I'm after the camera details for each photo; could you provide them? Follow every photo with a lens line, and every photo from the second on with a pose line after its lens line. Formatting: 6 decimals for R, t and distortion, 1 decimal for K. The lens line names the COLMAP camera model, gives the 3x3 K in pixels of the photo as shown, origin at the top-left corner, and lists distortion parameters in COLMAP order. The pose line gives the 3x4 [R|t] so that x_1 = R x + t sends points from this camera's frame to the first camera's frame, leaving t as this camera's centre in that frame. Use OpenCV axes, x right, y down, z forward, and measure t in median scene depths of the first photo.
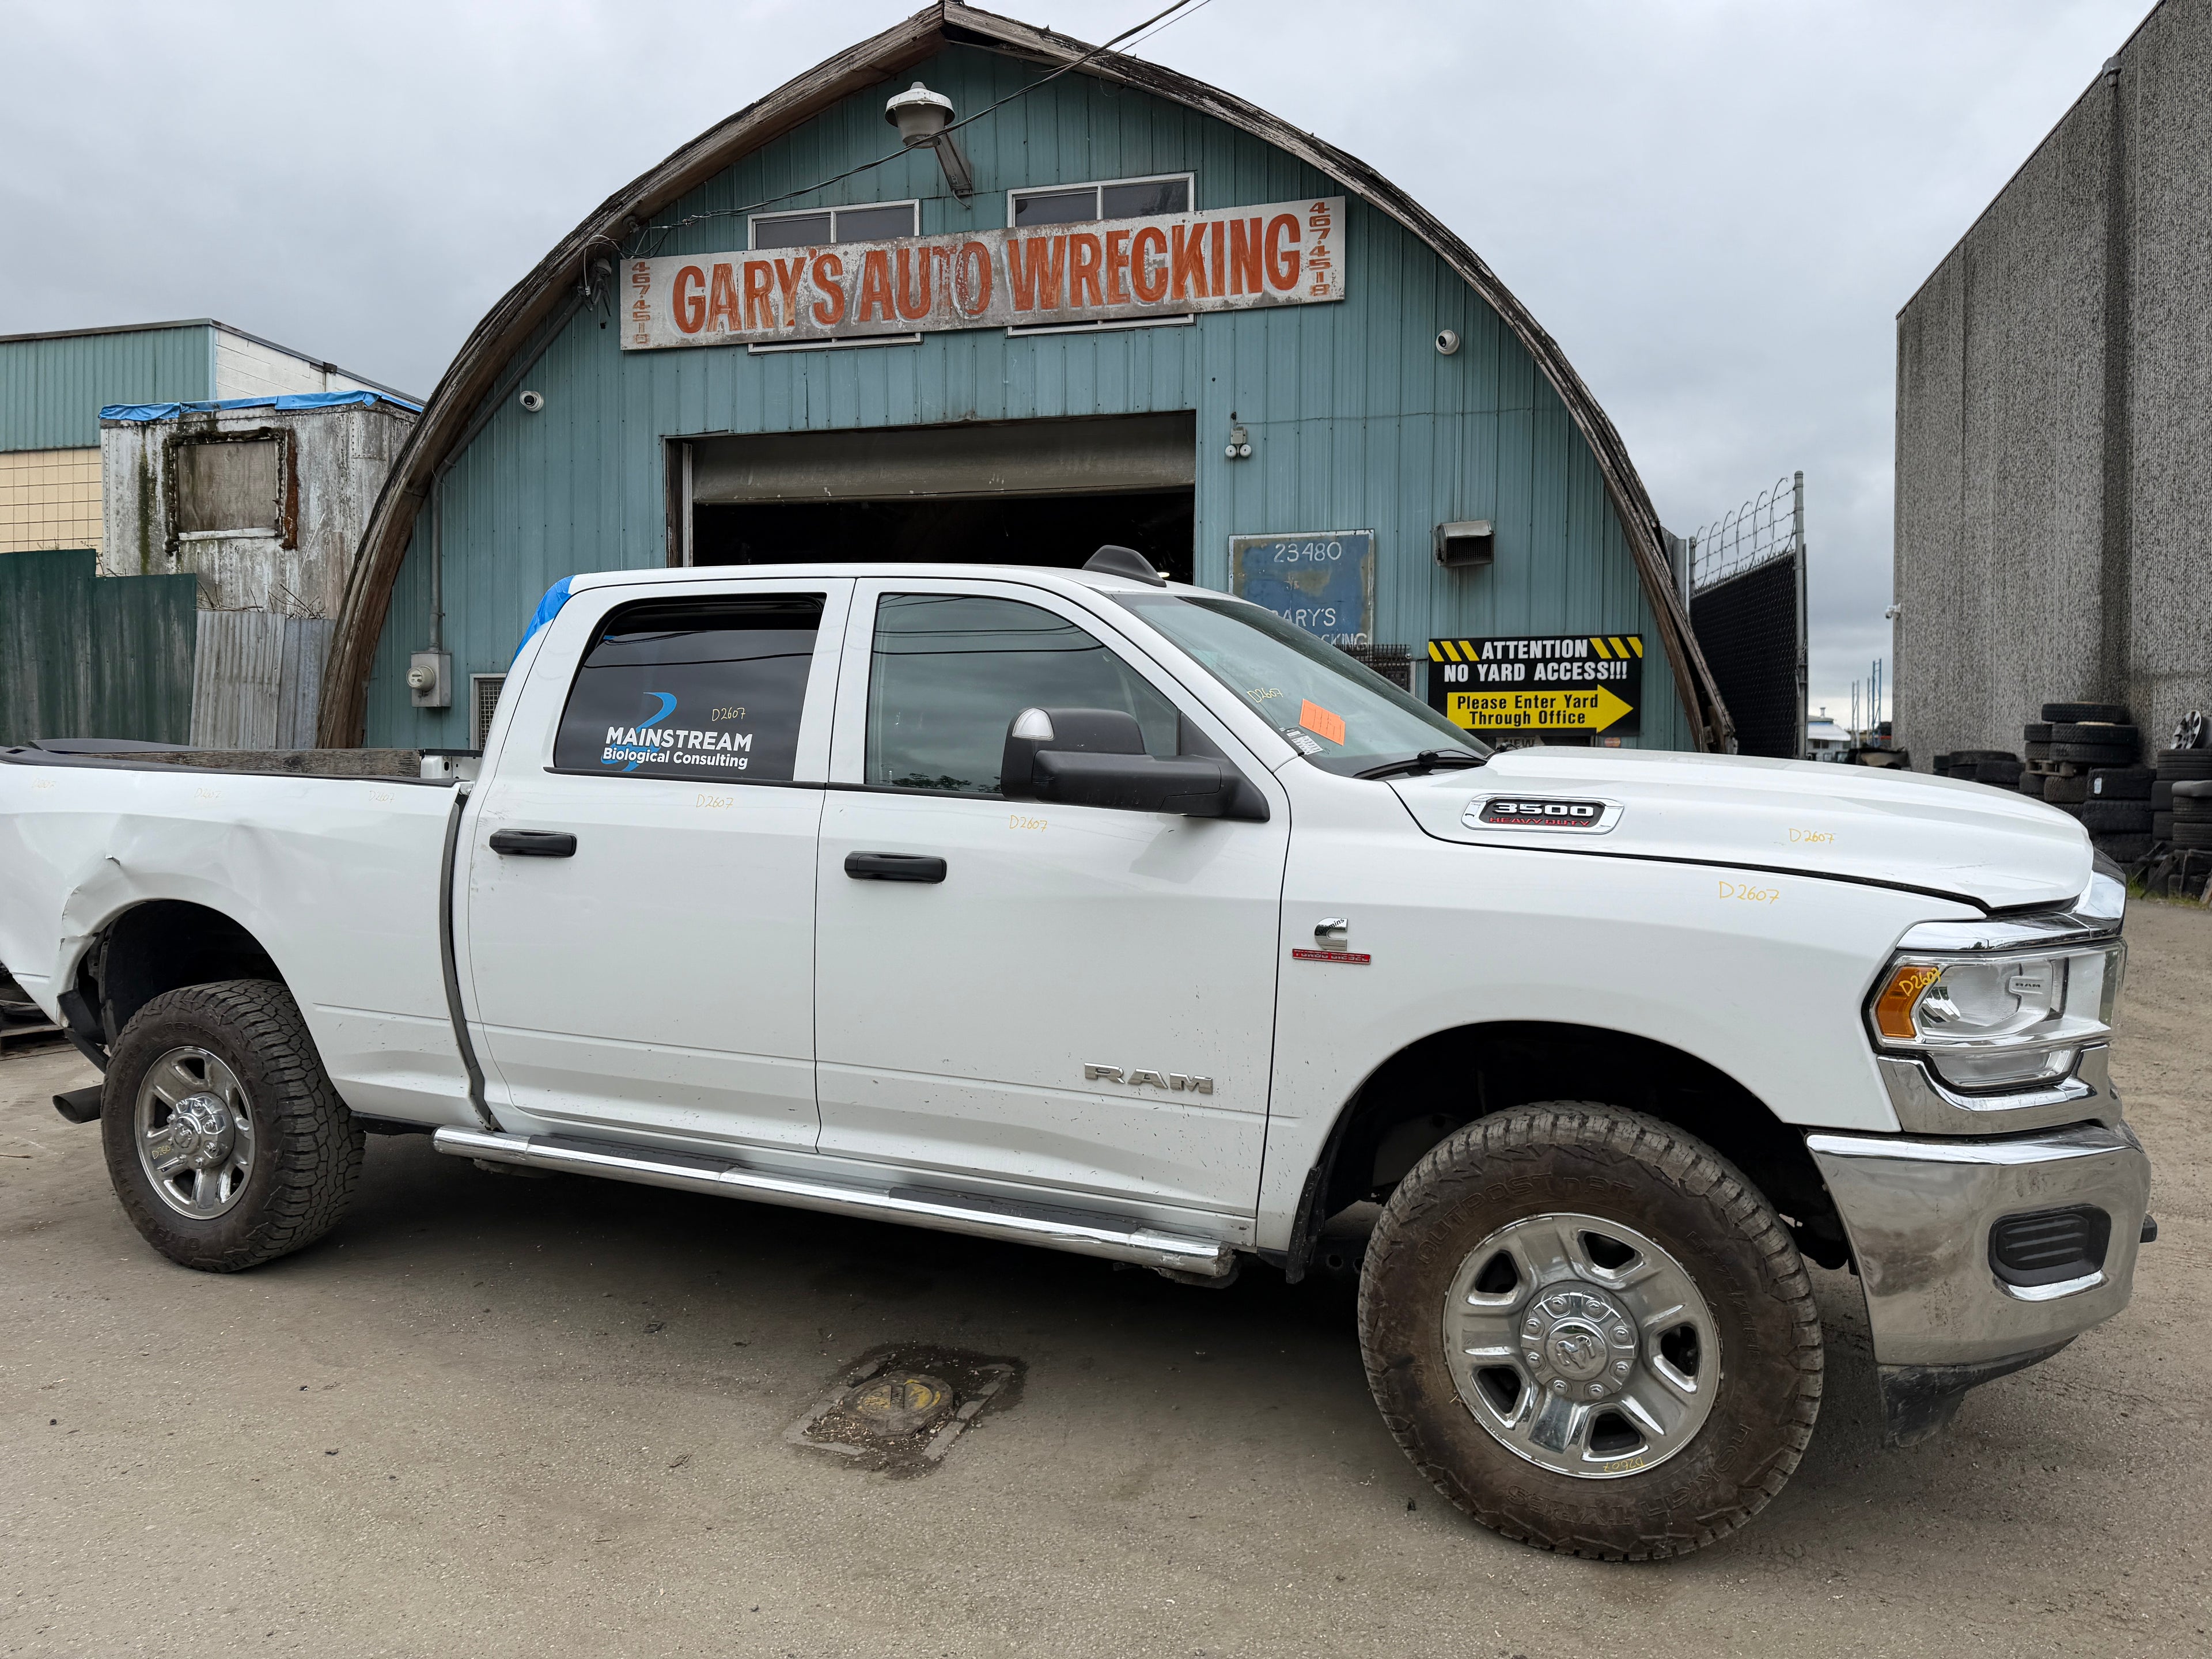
lens RADIAL K [[1562.6, 0, 1124.2], [0, 1562.6, 813.1], [0, 0, 1]] dist [0.106364, -0.161049]
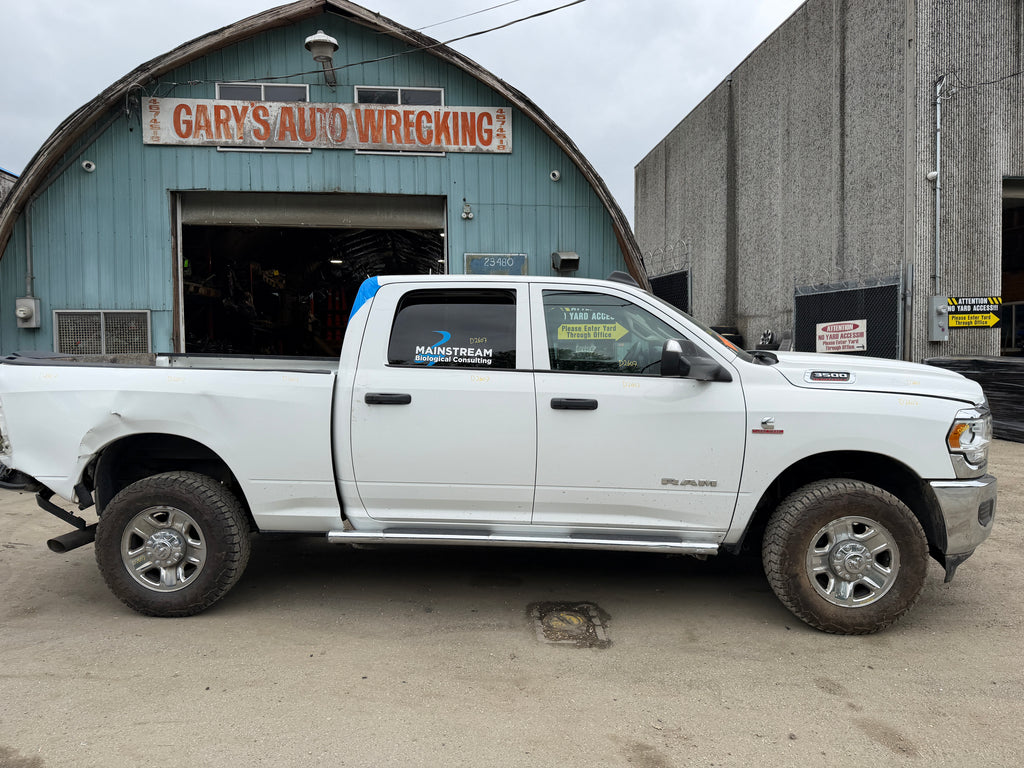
lens RADIAL K [[722.3, 0, 522.9], [0, 722.3, 389.0], [0, 0, 1]] dist [0.086589, -0.131568]
pose [[0.936080, -0.027348, 0.350722, -0.224018], [0.019381, 0.999469, 0.026206, -0.007217], [-0.351253, -0.017733, 0.936113, -0.007716]]
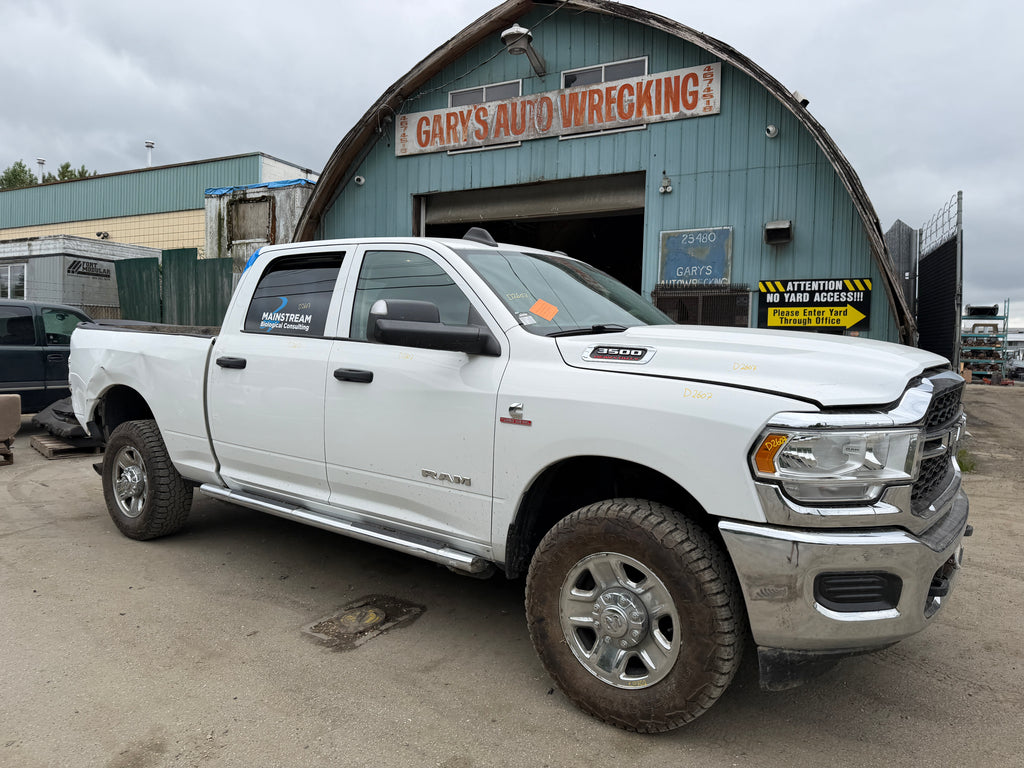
lens RADIAL K [[723.3, 0, 518.2], [0, 723.3, 375.8], [0, 0, 1]] dist [0.139553, -0.278853]
pose [[0.972270, 0.025938, -0.232420, 0.113980], [-0.024121, 0.999652, 0.010657, 0.006854], [0.232616, -0.004756, 0.972557, 0.023913]]
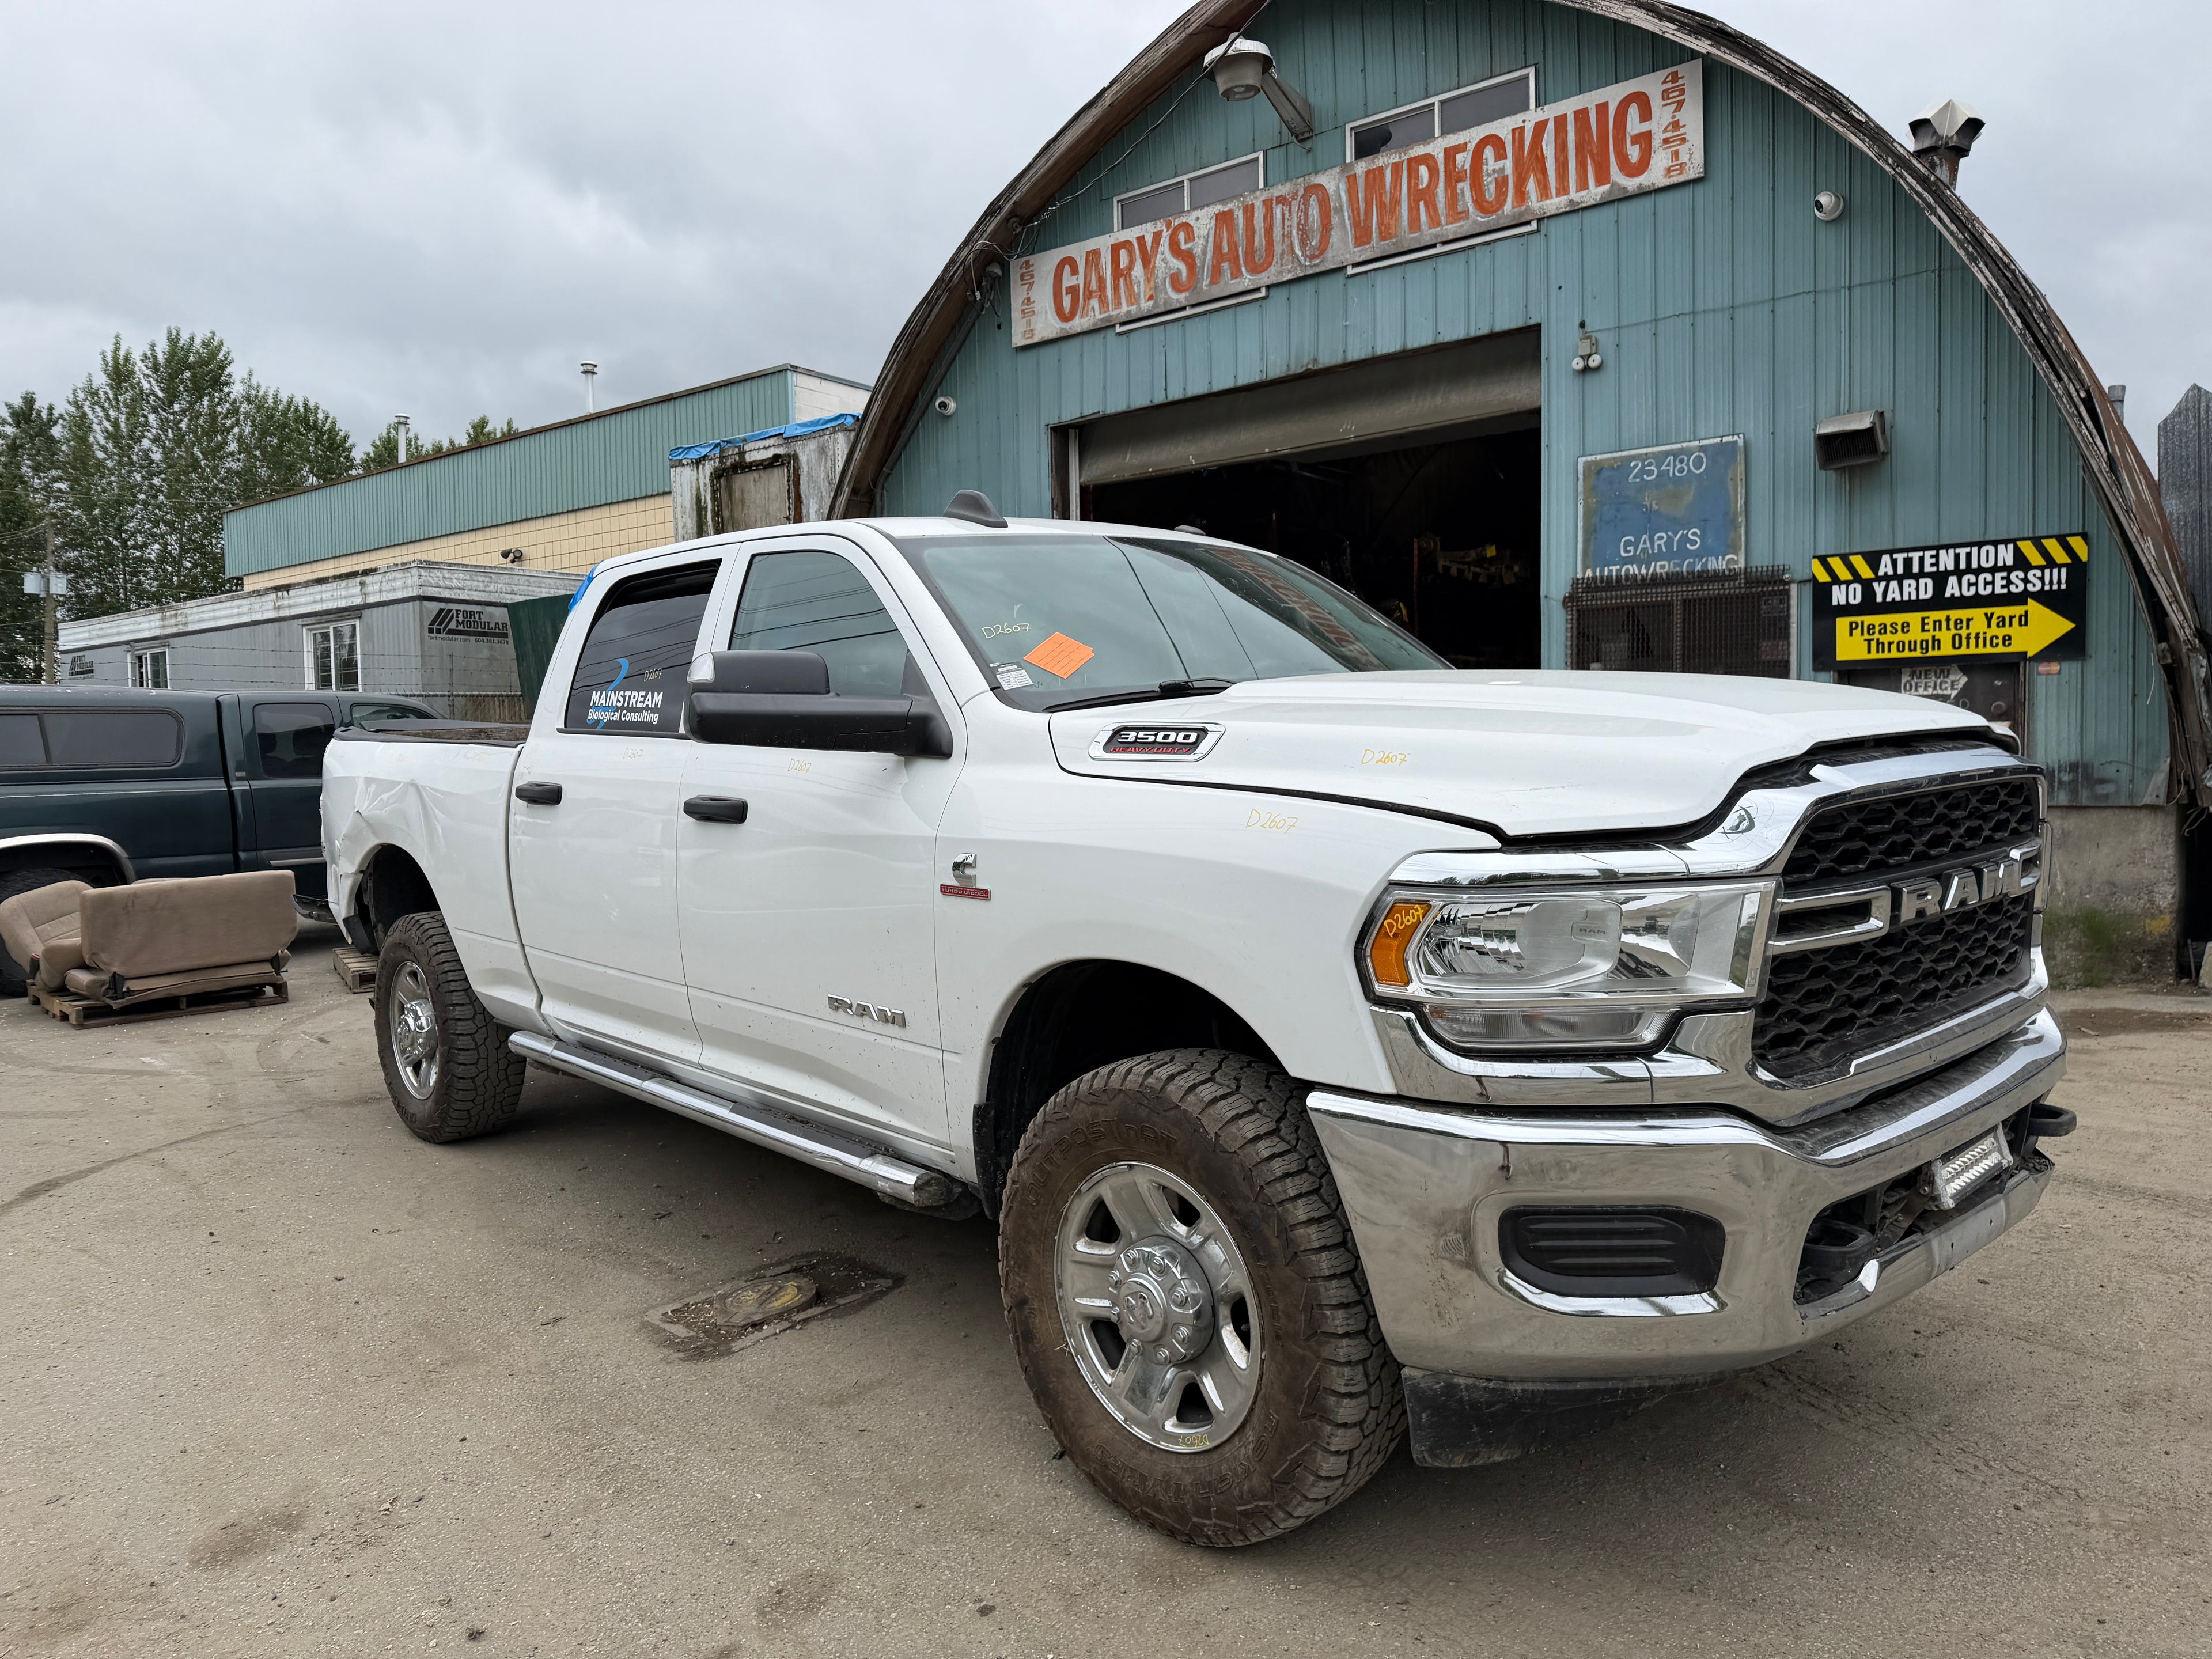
lens RADIAL K [[1569.7, 0, 1087.3], [0, 1569.7, 832.8], [0, 0, 1]] dist [0.074900, -0.128682]
pose [[0.905408, -0.002457, -0.424536, 0.198970], [0.015789, 0.999486, 0.027890, 0.008961], [0.424250, -0.031955, 0.904981, 0.045396]]
